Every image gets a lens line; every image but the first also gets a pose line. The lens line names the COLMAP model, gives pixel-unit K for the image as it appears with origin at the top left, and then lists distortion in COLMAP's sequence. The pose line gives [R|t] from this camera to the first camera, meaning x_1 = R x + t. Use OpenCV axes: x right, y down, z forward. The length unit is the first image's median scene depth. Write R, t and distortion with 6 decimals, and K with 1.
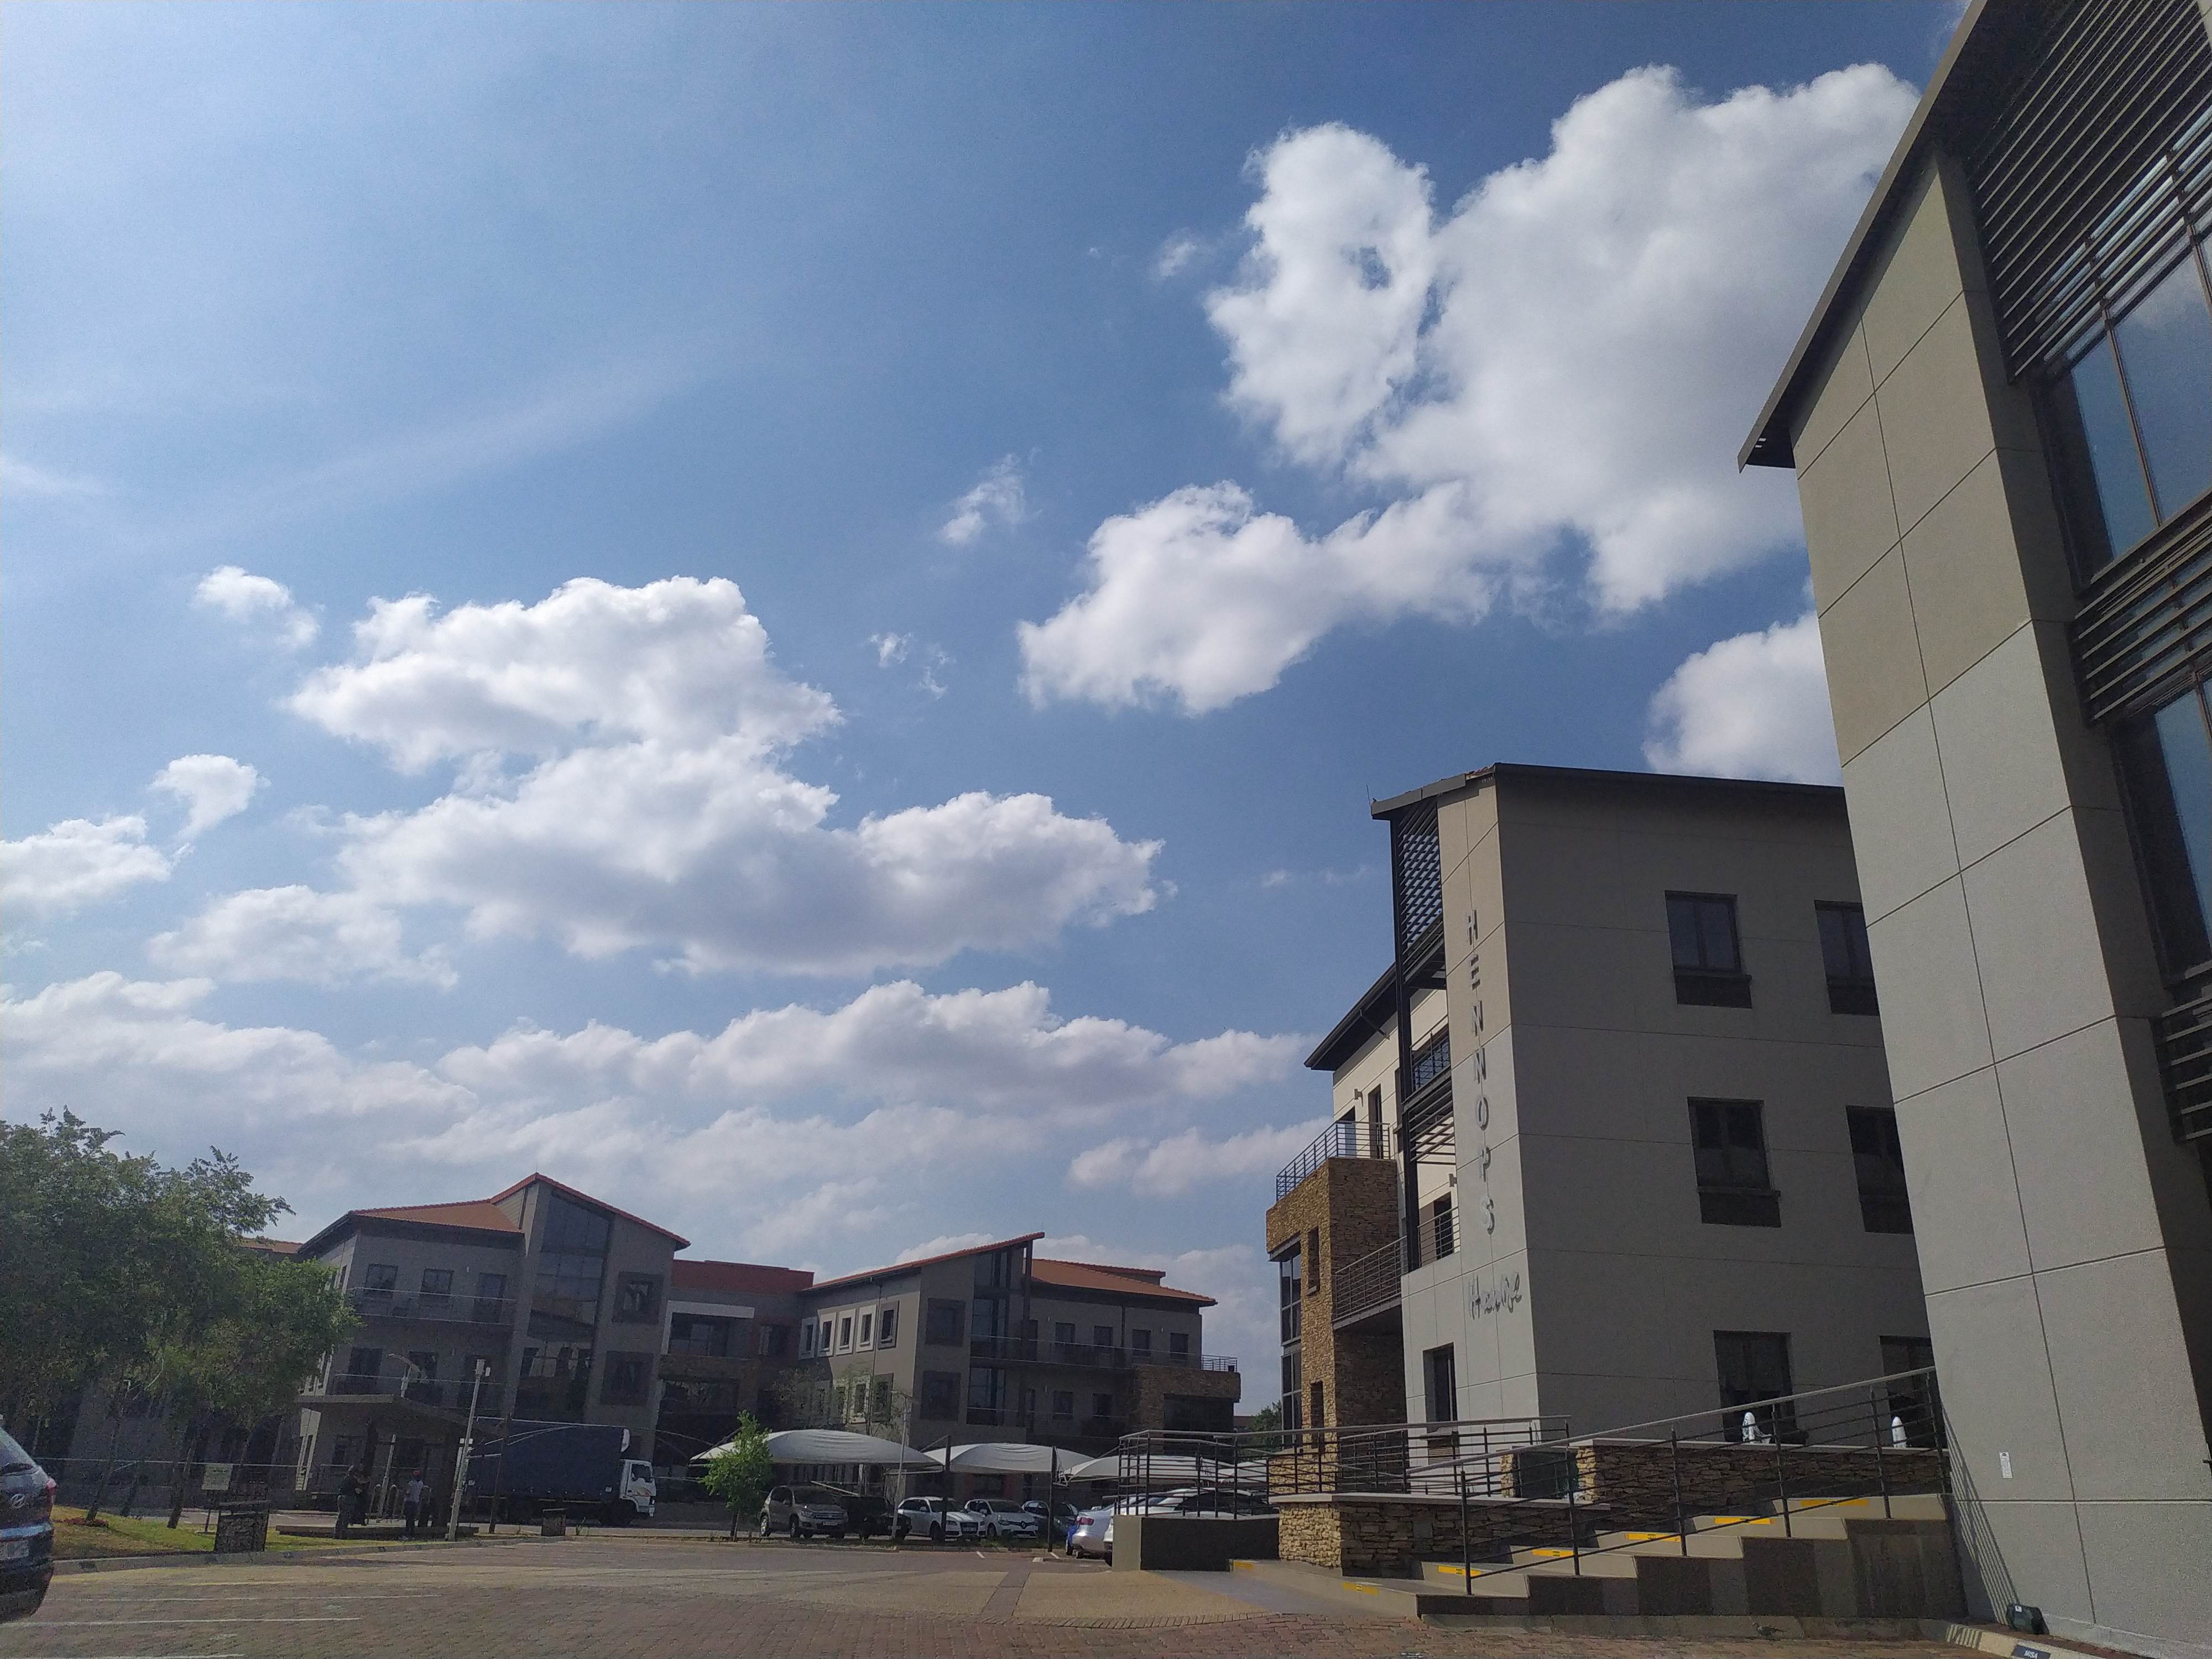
lens RADIAL K [[1669.4, 0, 1106.0], [0, 1669.4, 829.5], [0, 0, 1]] dist [0.088389, -0.080580]
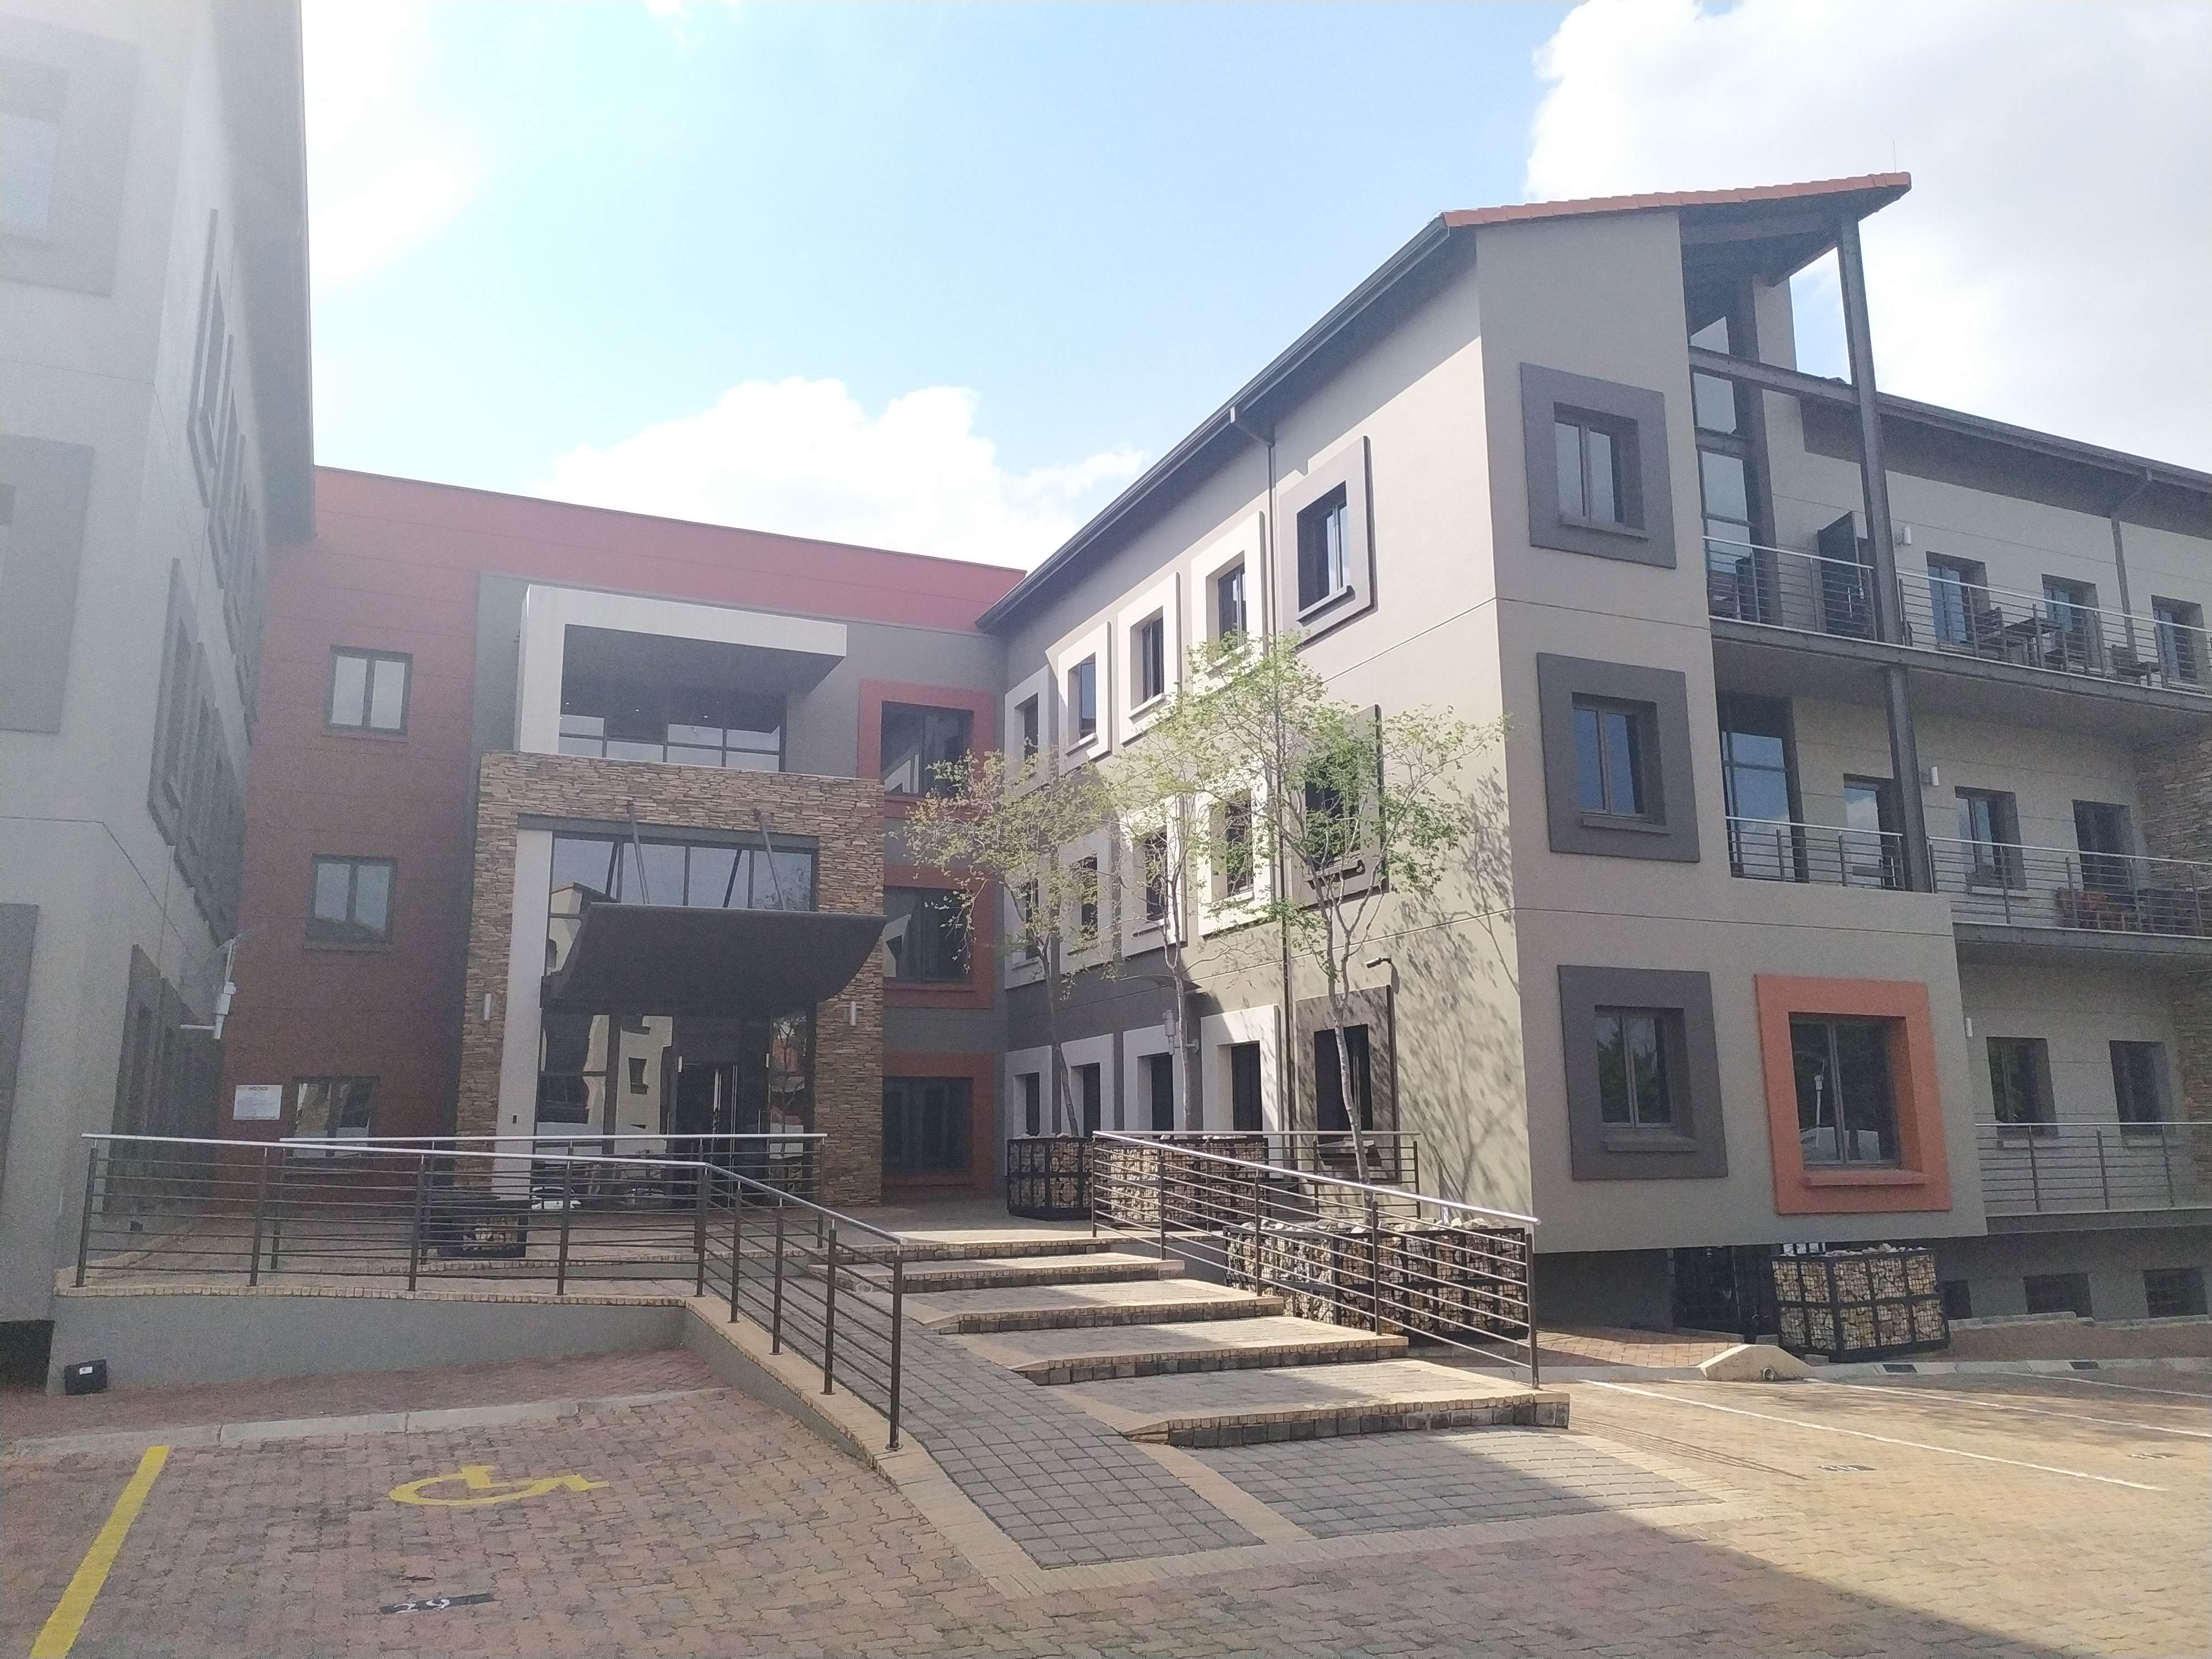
lens RADIAL K [[1669.4, 0, 1106.0], [0, 1669.4, 829.5], [0, 0, 1]] dist [0.088389, -0.080580]
pose [[0.987805, -0.072241, -0.137926, -0.125403], [0.098487, 0.976017, 0.194141, 0.273873], [0.120593, -0.205357, 0.971229, 0.721042]]
